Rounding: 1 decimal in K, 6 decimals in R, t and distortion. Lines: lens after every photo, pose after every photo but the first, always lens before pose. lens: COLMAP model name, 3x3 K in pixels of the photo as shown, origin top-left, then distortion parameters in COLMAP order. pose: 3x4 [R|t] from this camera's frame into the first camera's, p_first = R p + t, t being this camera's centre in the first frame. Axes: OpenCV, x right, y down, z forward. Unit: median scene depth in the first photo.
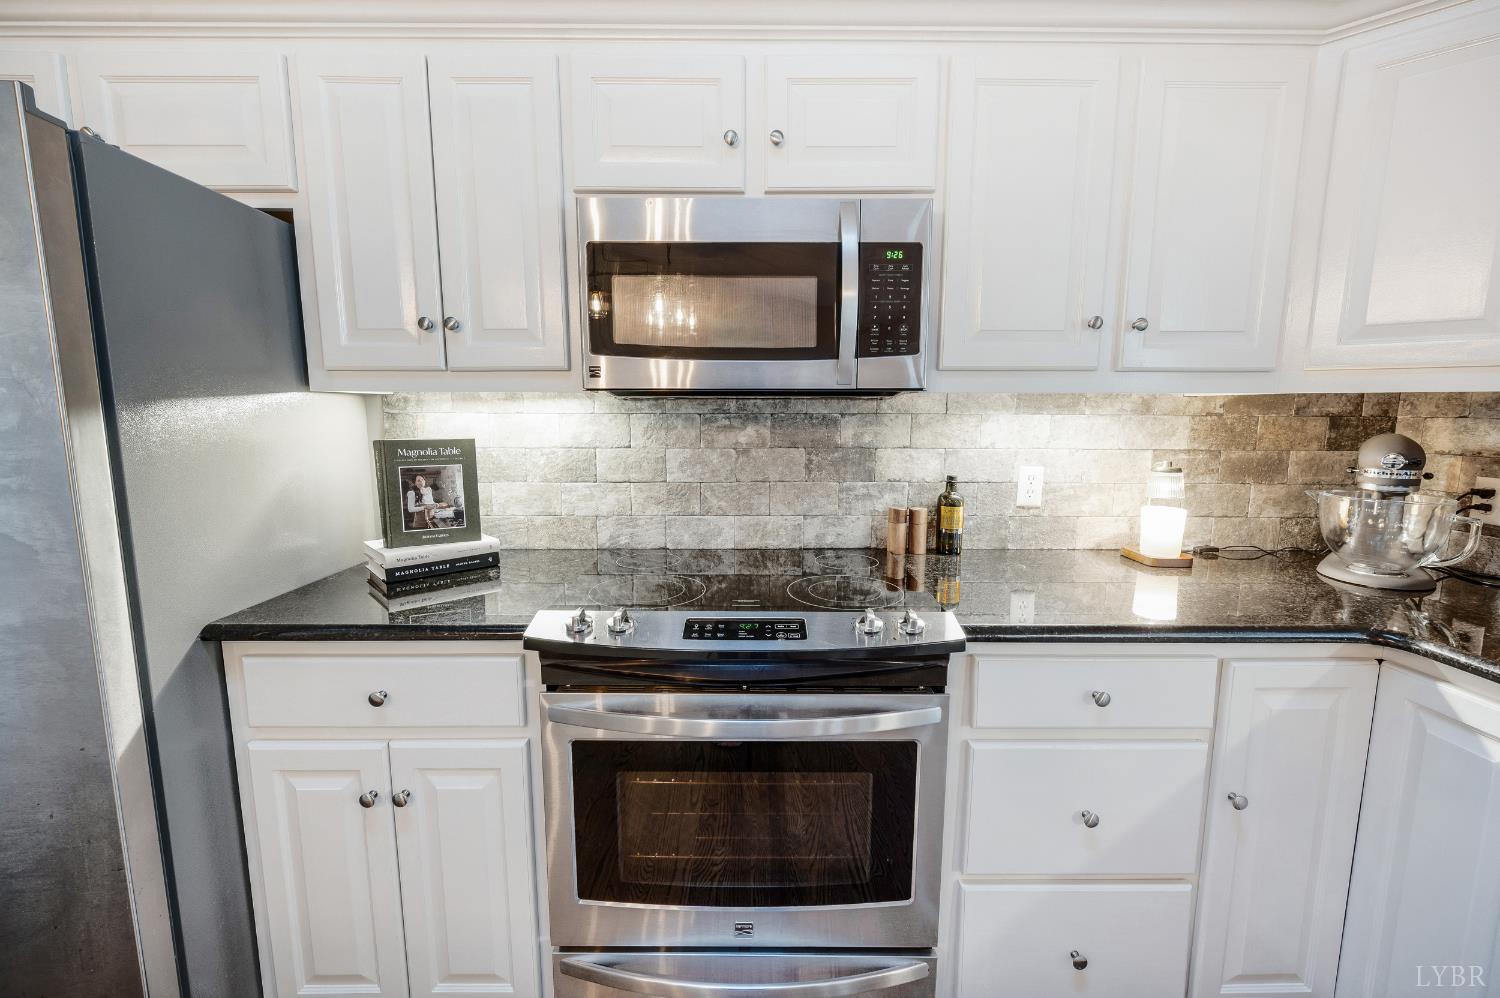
lens RADIAL K [[597.7, 0, 743.7], [0, 597.7, 495.4], [0, 0, 1]] dist [-0.001359, -0.000023]
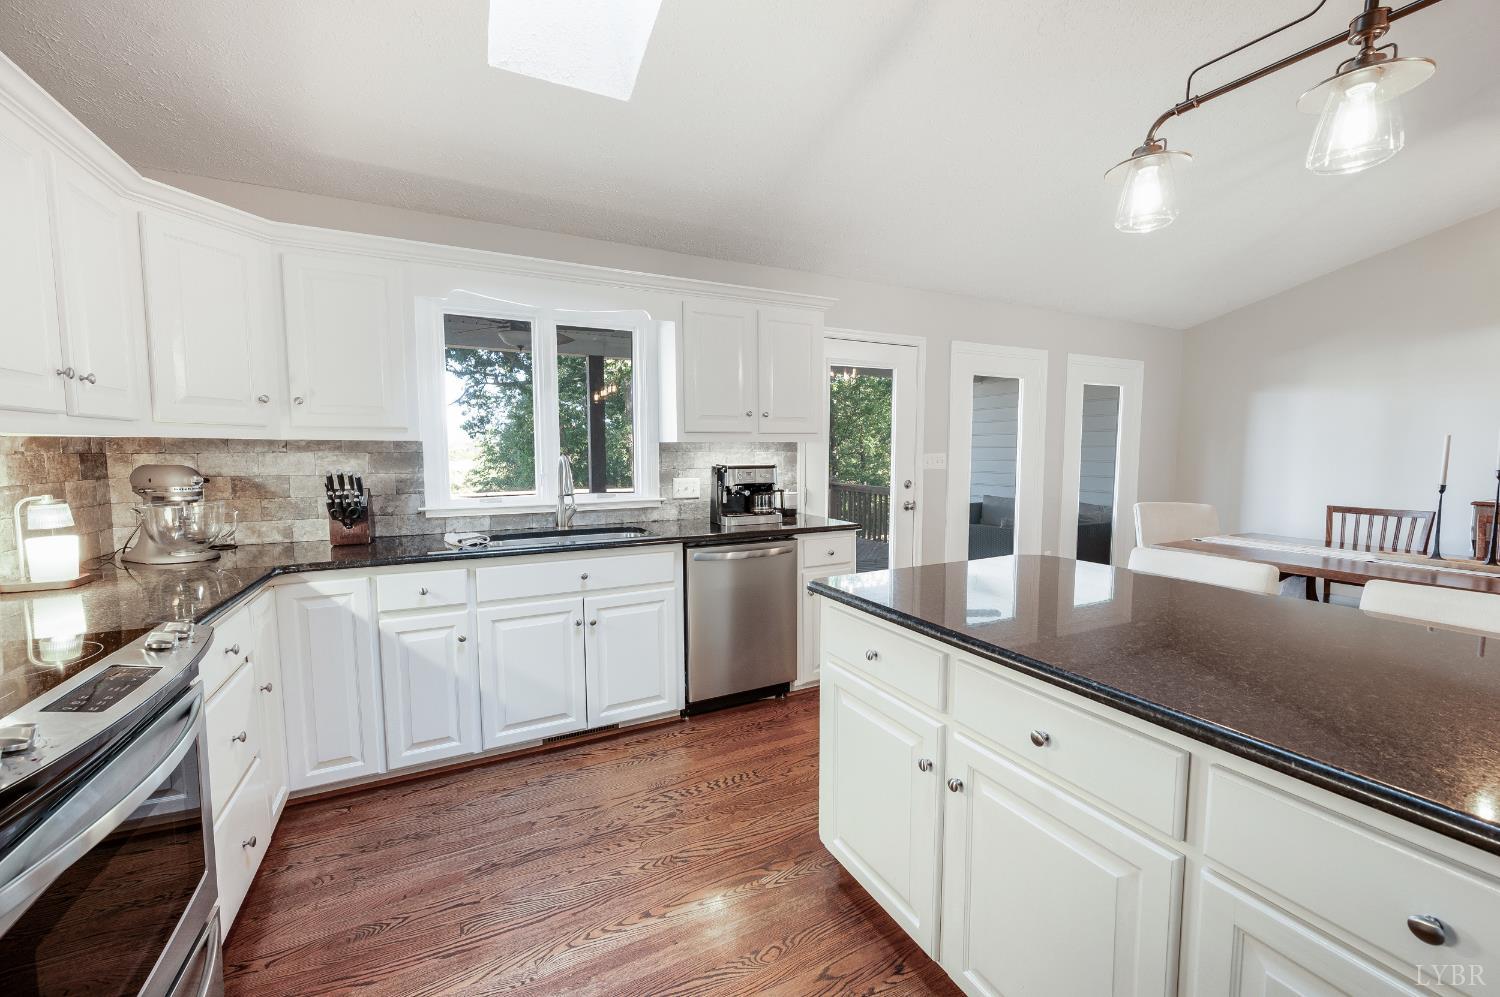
lens RADIAL K [[597.7, 0, 756.9], [0, 597.7, 492.5], [0, 0, 1]] dist [-0.001359, -0.000023]
pose [[-0.452097, -0.069124, 0.889286, -0.868795], [0.124353, 0.982372, 0.139578, -0.052807], [-0.883258, 0.173688, -0.435531, 0.321884]]
